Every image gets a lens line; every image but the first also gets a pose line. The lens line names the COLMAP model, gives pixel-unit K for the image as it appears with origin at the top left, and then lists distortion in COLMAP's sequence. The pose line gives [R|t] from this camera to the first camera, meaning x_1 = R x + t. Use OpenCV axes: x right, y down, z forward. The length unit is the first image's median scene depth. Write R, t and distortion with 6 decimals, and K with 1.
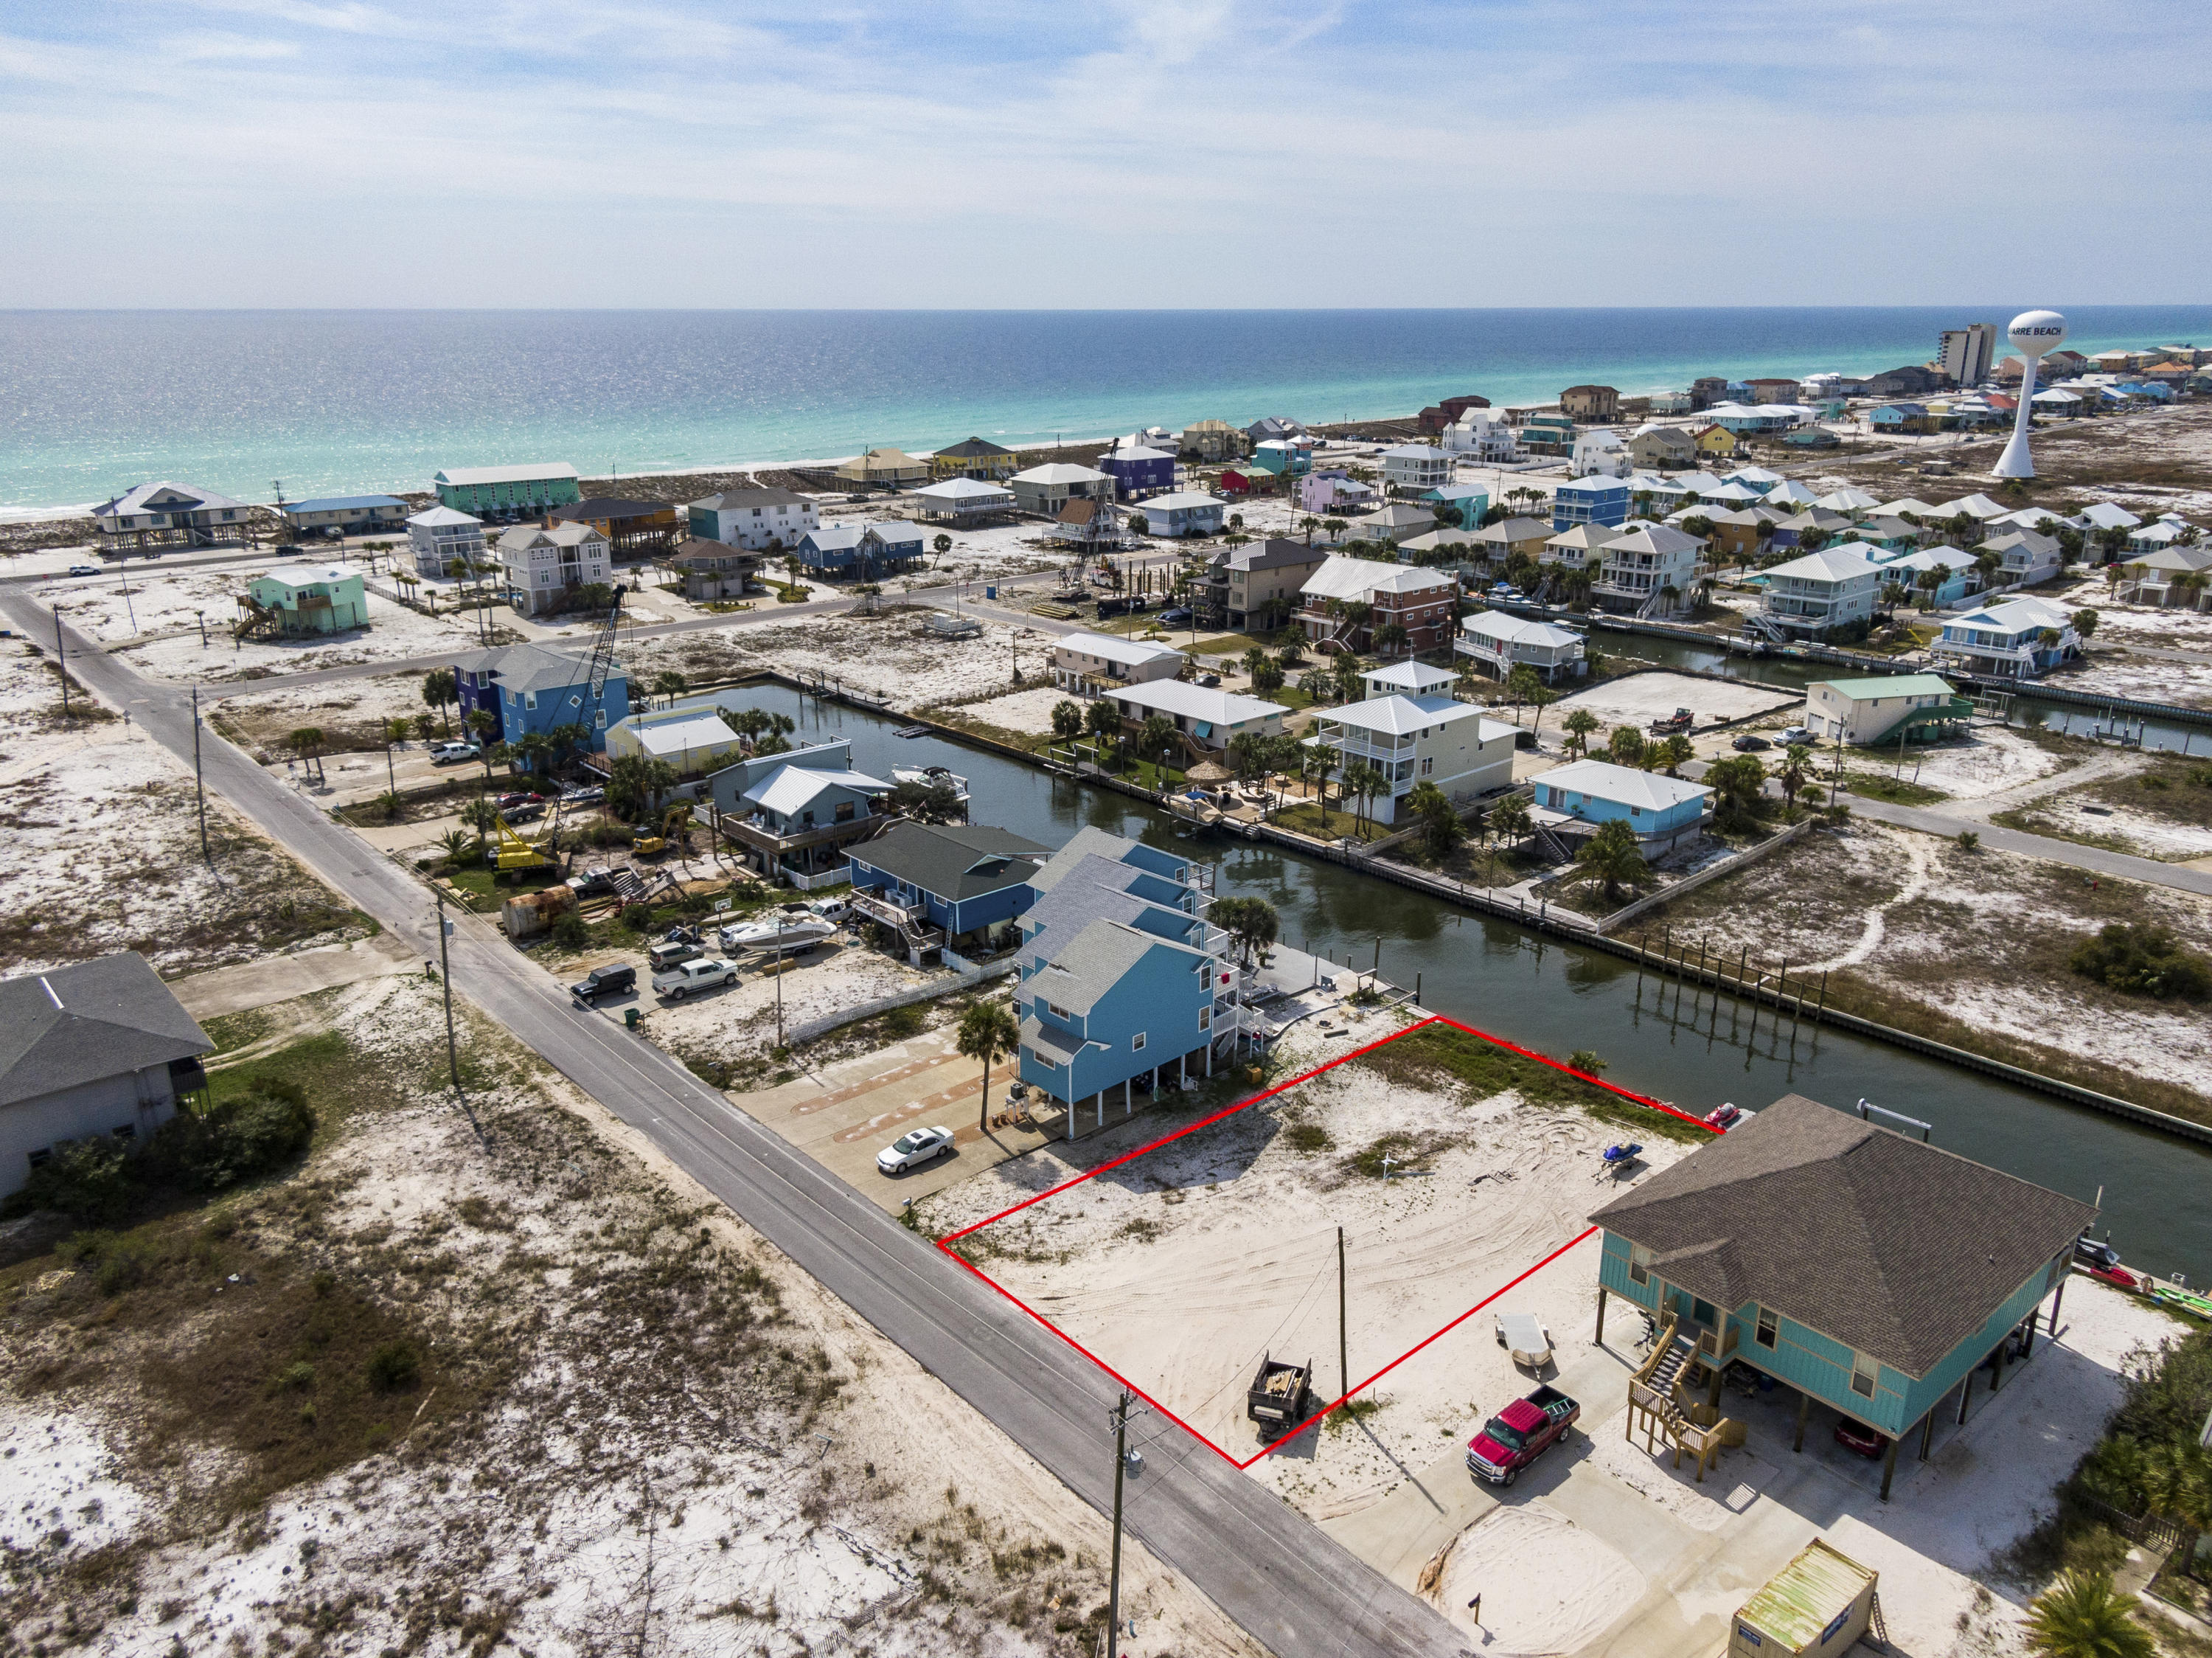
lens RADIAL K [[1568.3, 0, 1110.3], [0, 1568.3, 833.9], [0, 0, 1]] dist [0.056919, -0.087474]
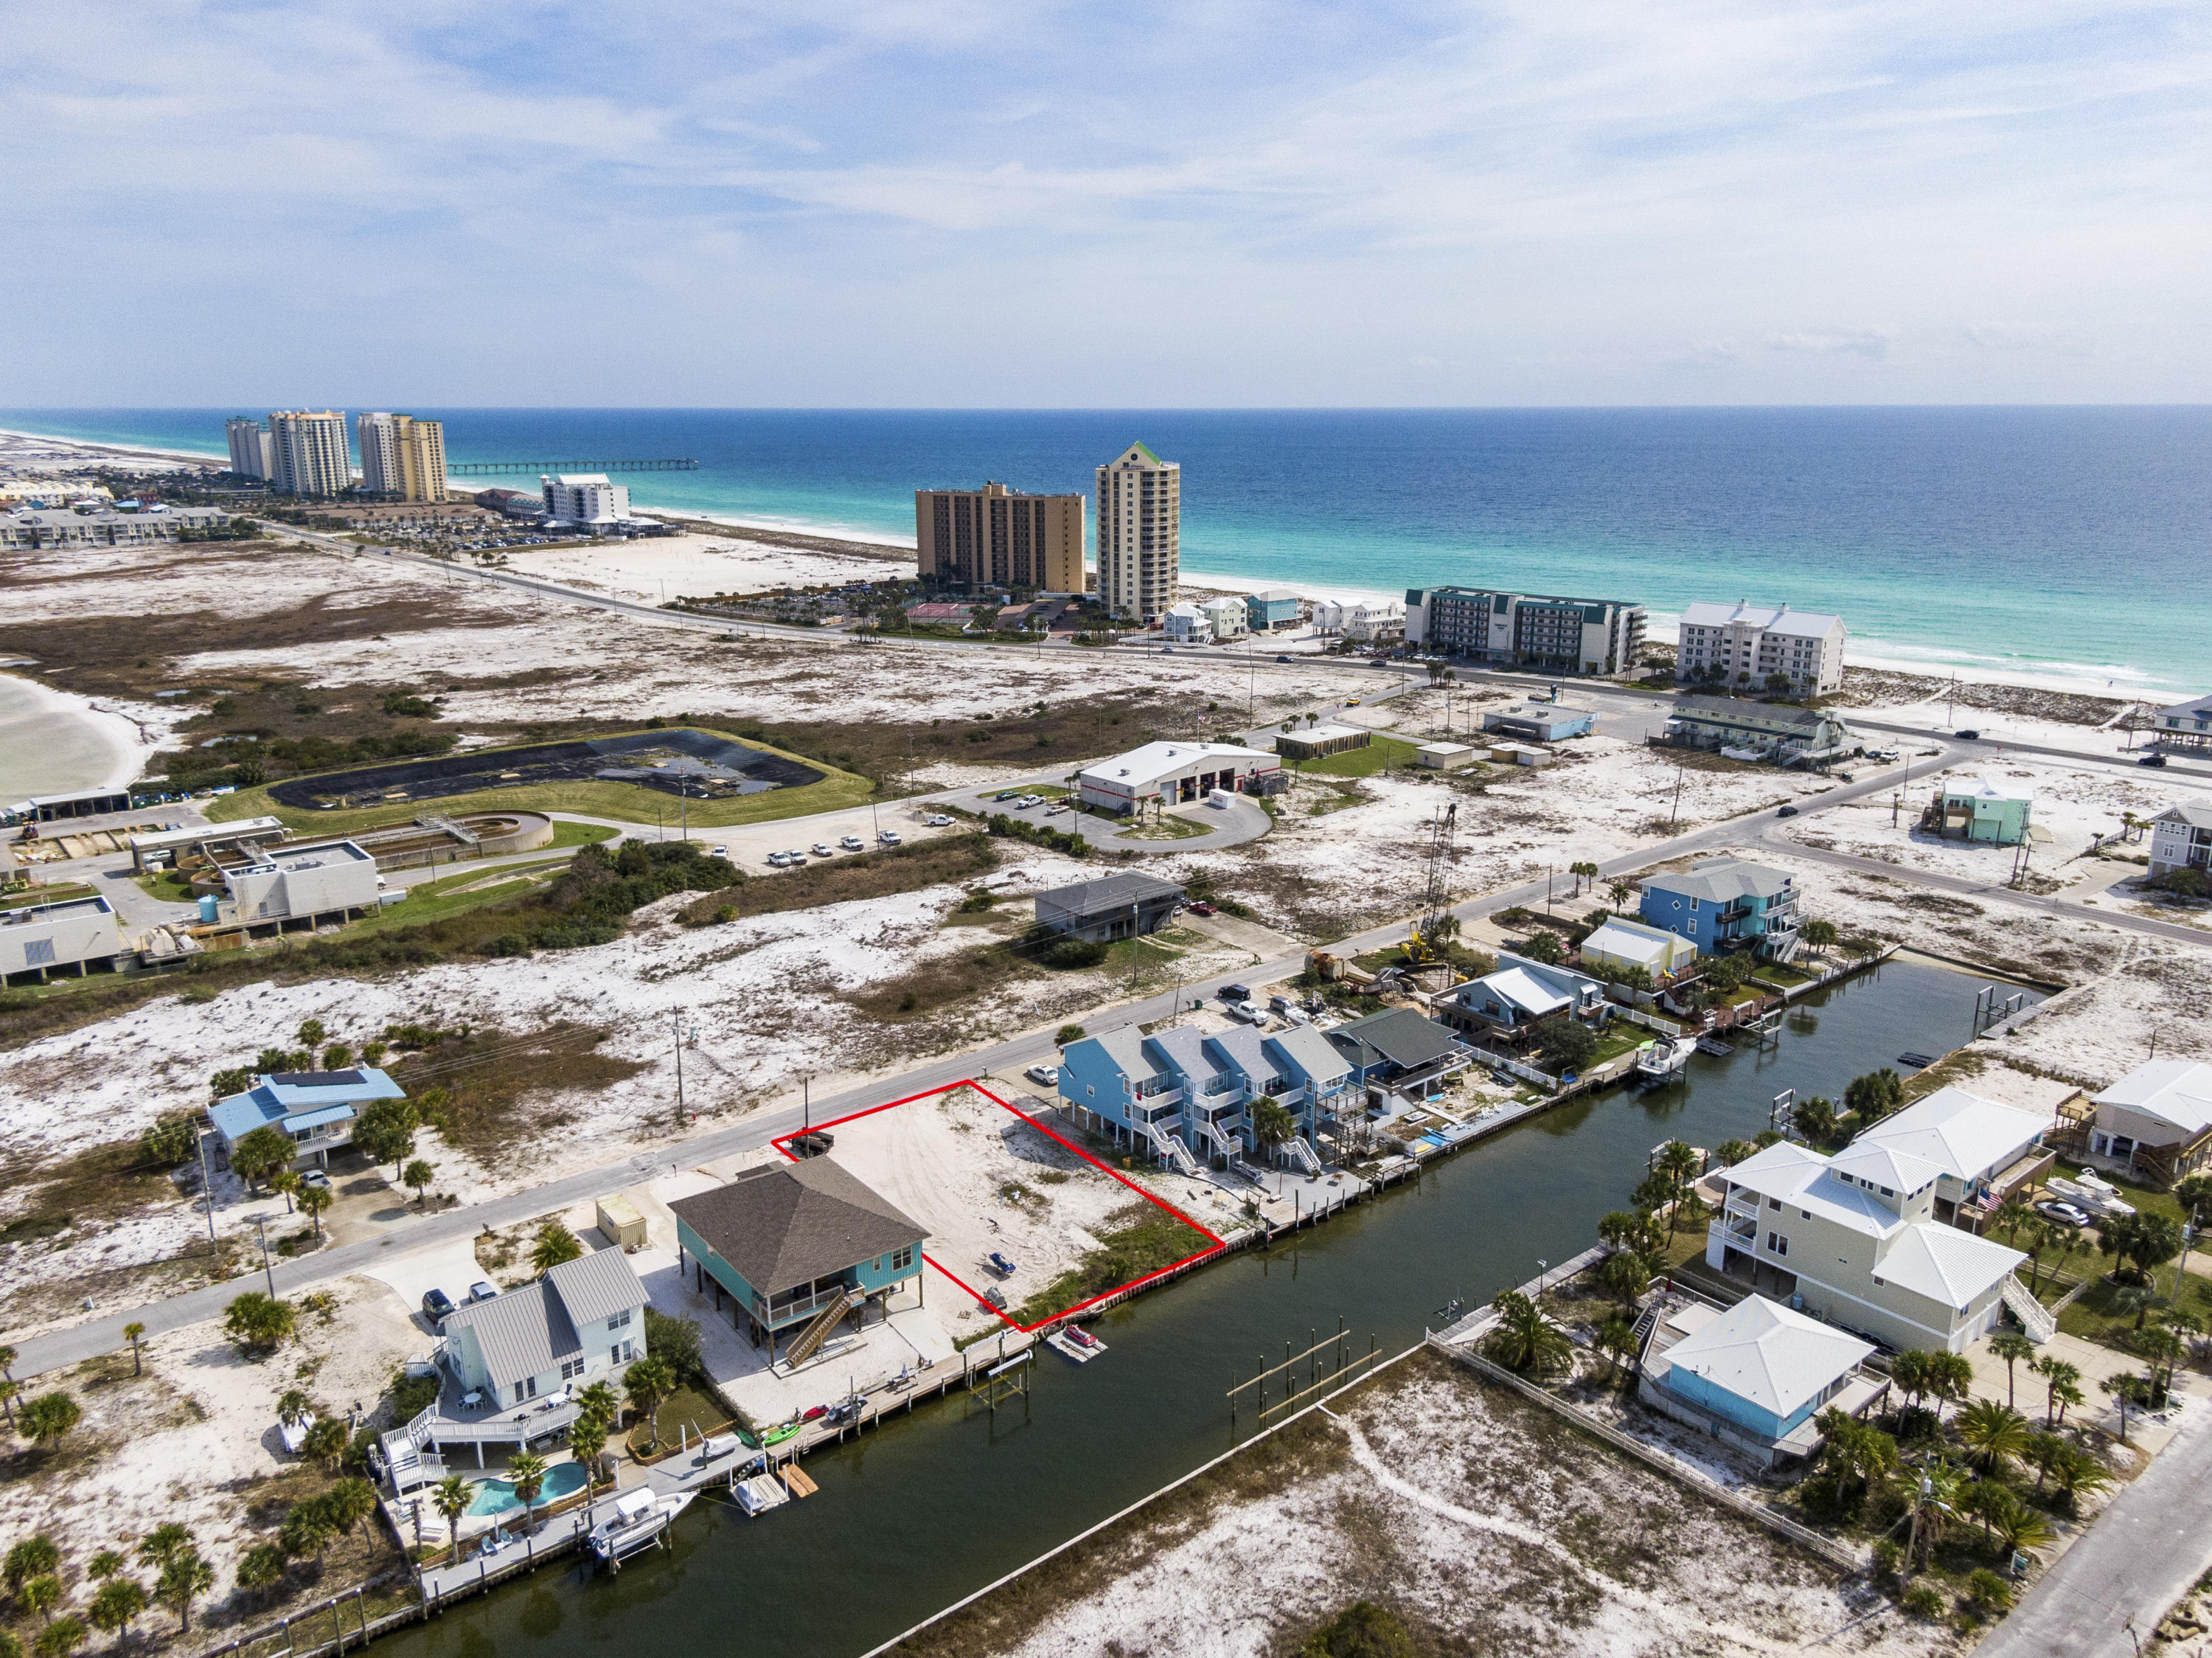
lens RADIAL K [[1596.2, 0, 1111.9], [0, 1596.2, 810.0], [0, 0, 1]] dist [0.051042, -0.082388]
pose [[-0.039965, 0.247155, -0.968151, 1.144820], [-0.316218, 0.915996, 0.246895, -0.411349], [0.947844, 0.316015, 0.041547, 0.601223]]
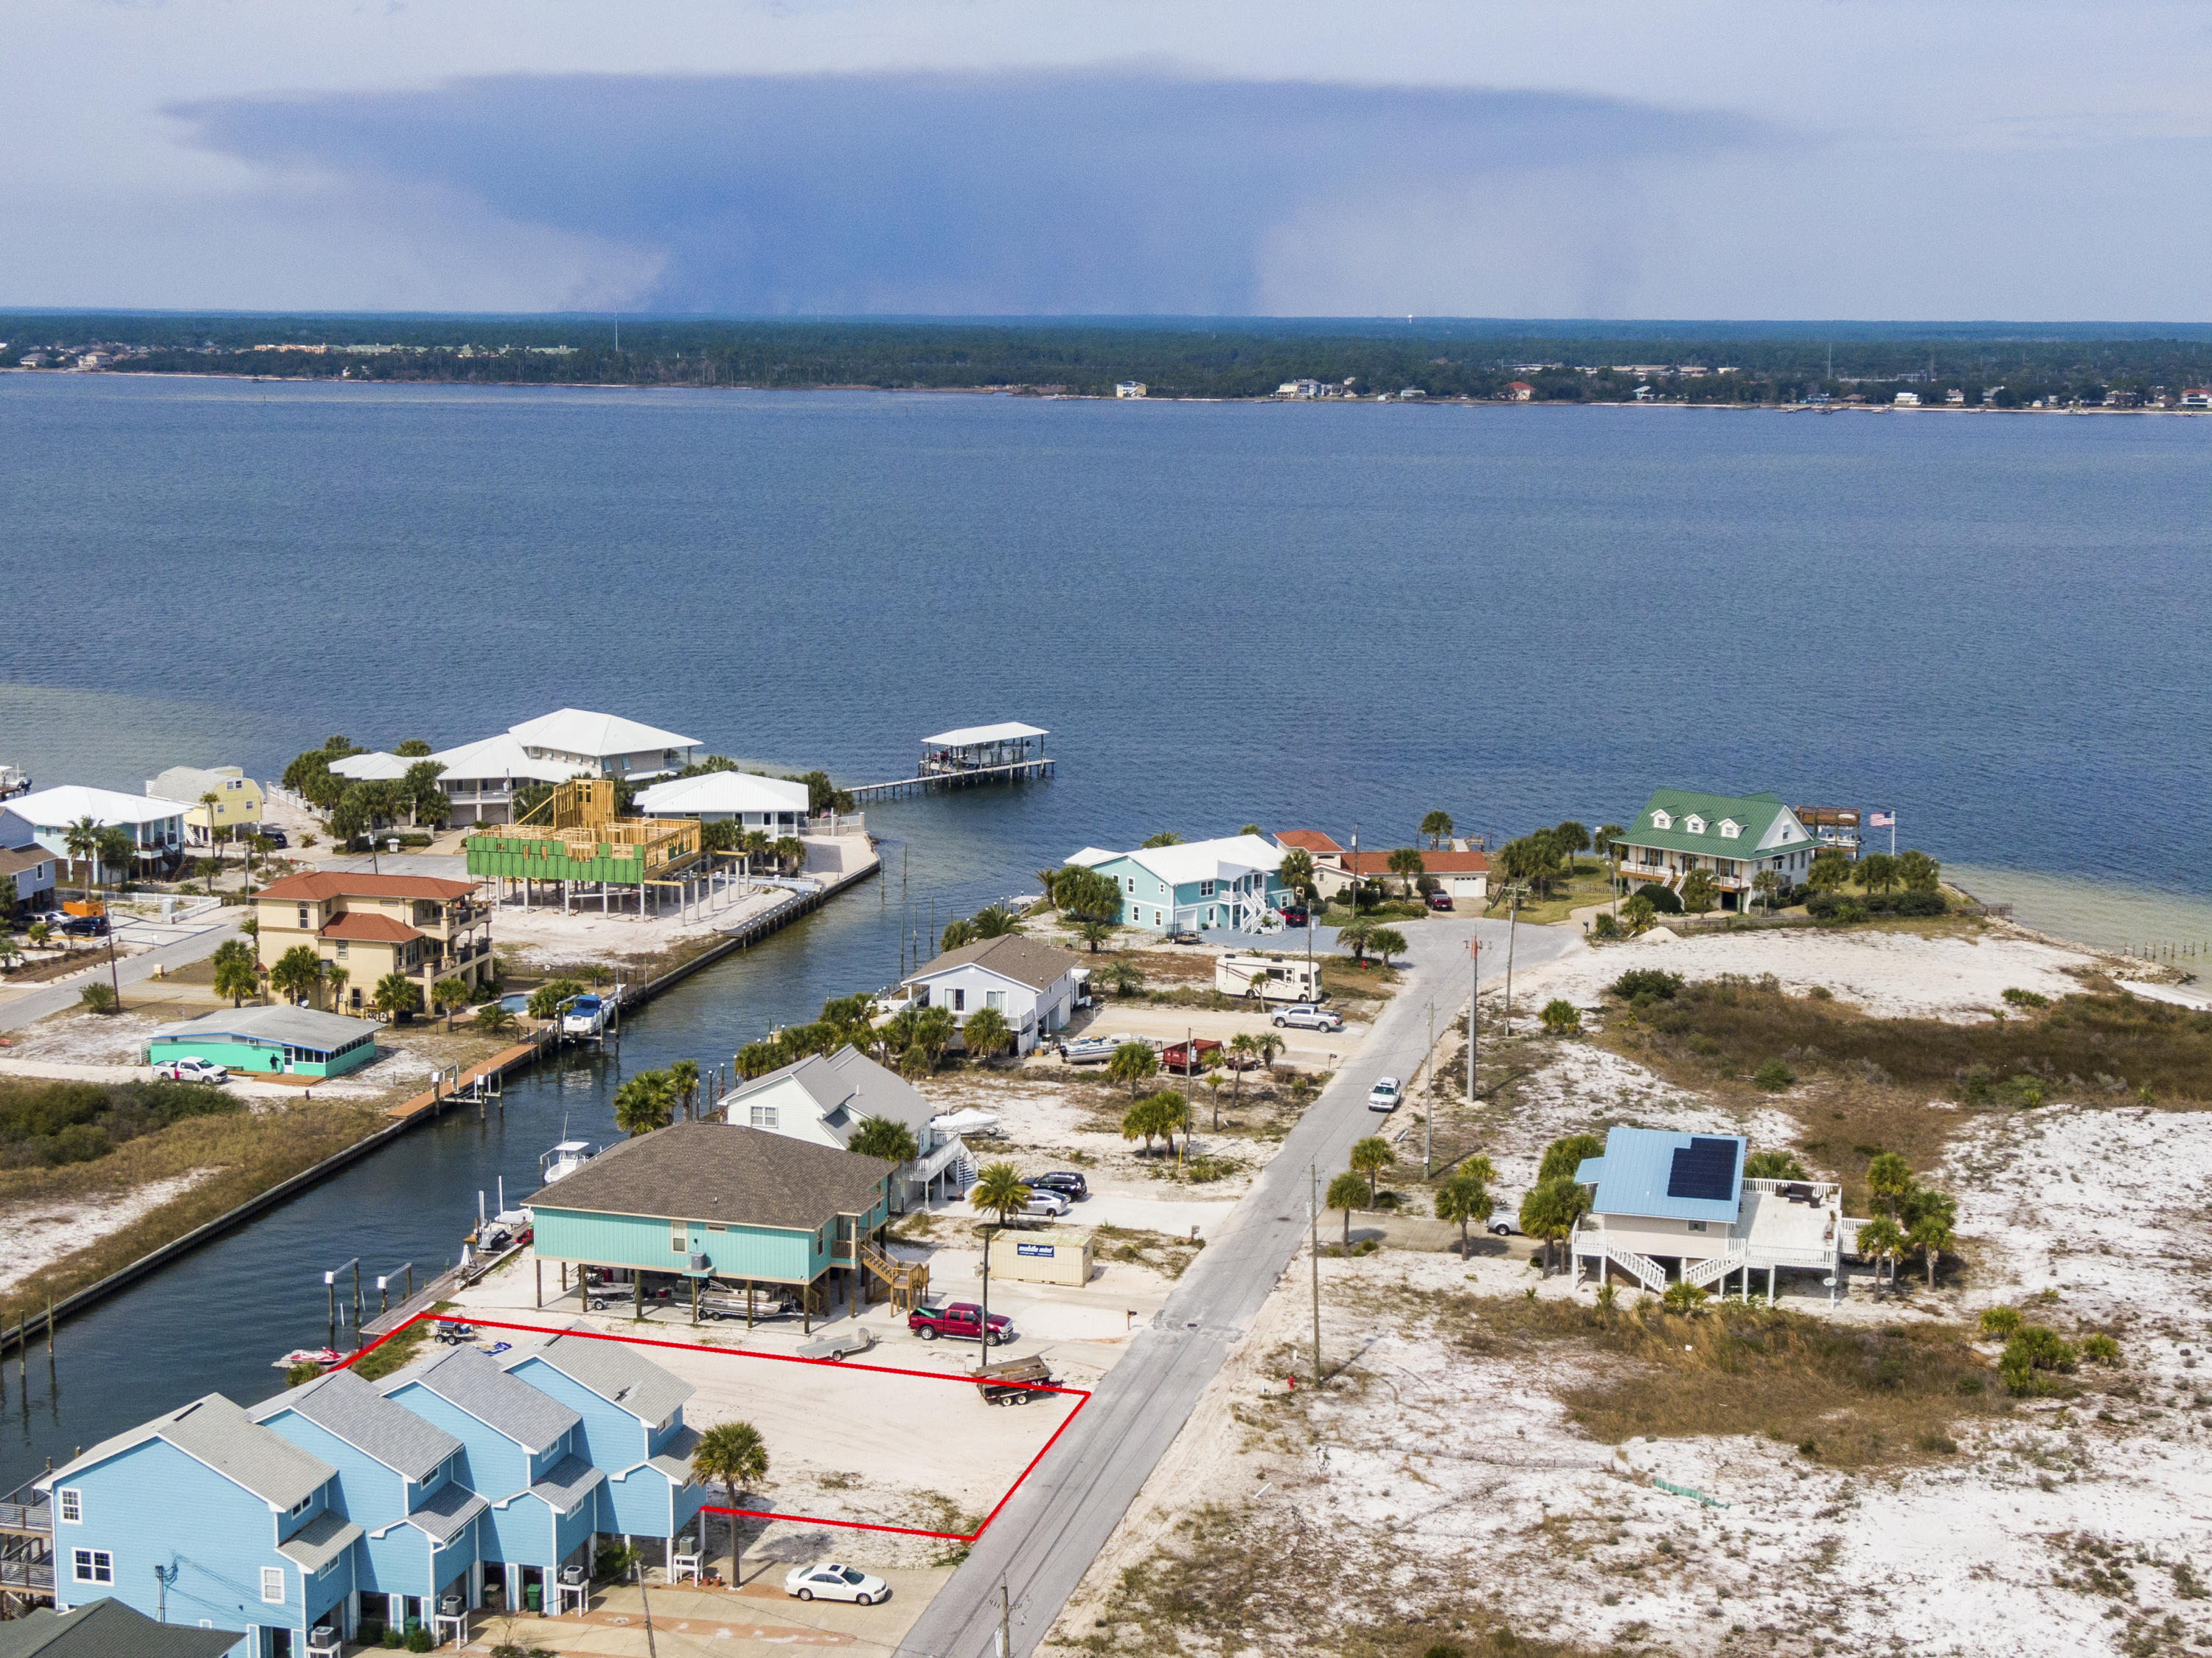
lens RADIAL K [[3165.5, 0, 1103.3], [0, 3165.5, 872.4], [0, 0, 1]] dist [0.170996, -0.999236]
pose [[-0.562914, -0.144186, 0.813842, -0.997816], [0.254708, 0.906481, 0.336773, -0.437061], [-0.786290, 0.396866, -0.473545, 1.023342]]
